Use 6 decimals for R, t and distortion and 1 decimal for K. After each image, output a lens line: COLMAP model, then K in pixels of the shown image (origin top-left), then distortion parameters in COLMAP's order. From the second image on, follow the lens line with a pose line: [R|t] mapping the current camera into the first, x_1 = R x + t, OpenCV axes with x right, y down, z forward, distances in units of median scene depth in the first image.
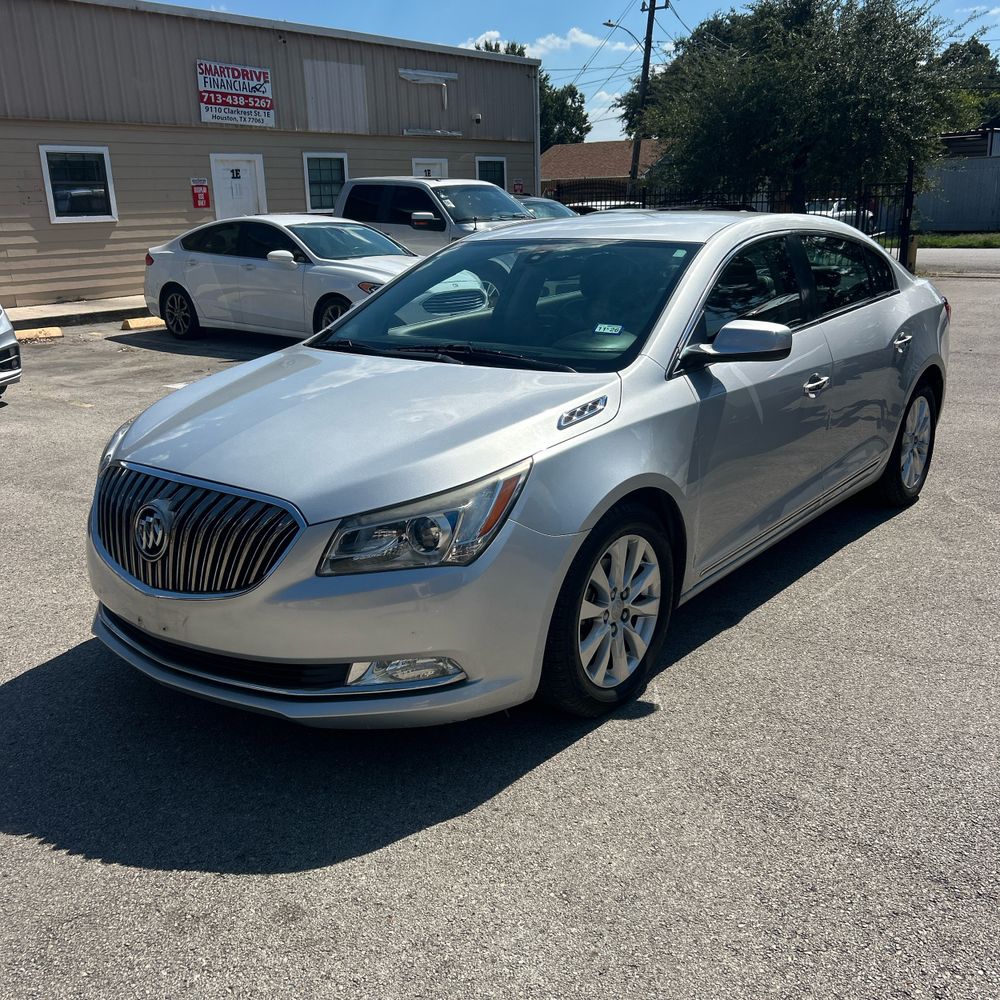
lens RADIAL K [[1022.2, 0, 500.0], [0, 1022.2, 500.0], [0, 0, 1]] dist [0.029511, -0.021026]
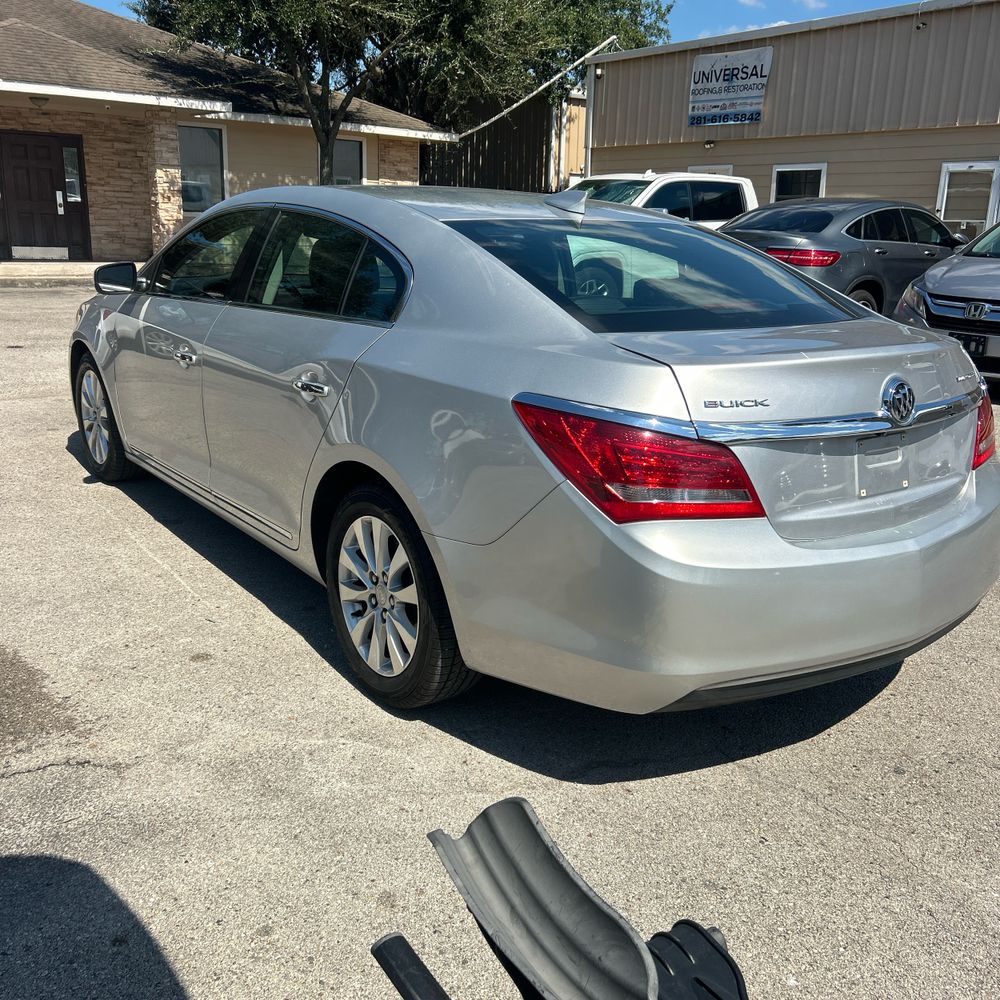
lens RADIAL K [[1022.2, 0, 500.0], [0, 1022.2, 500.0], [0, 0, 1]] dist [0.029511, -0.021026]
pose [[-0.275930, 0.270865, -0.922223, 0.291842], [-0.290816, 0.890974, 0.348699, -0.104438], [0.916127, 0.364414, -0.167075, 0.374035]]
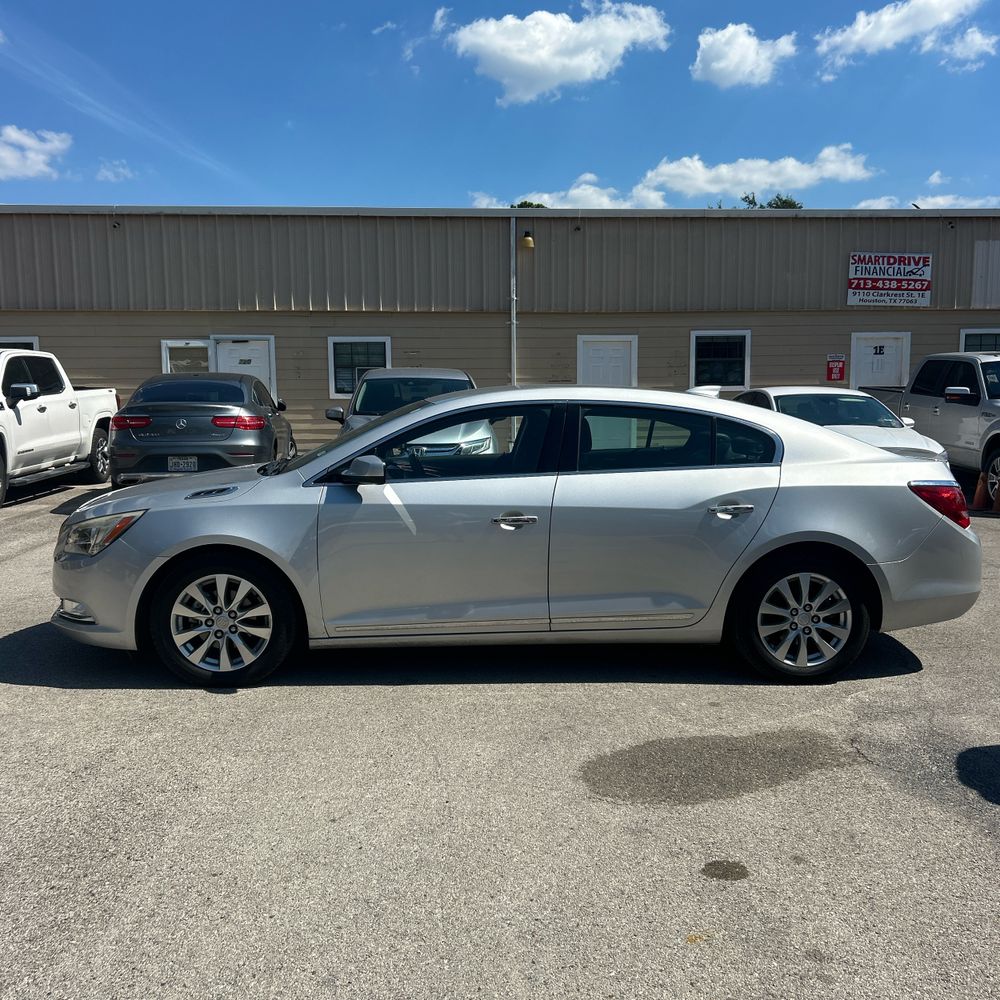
lens RADIAL K [[1022.2, 0, 500.0], [0, 1022.2, 500.0], [0, 0, 1]] dist [0.029511, -0.021026]
pose [[0.660049, 0.101765, -0.744298, 0.302703], [-0.220438, 0.973403, -0.062397, -0.013870], [0.718152, 0.205257, 0.664927, 0.043214]]
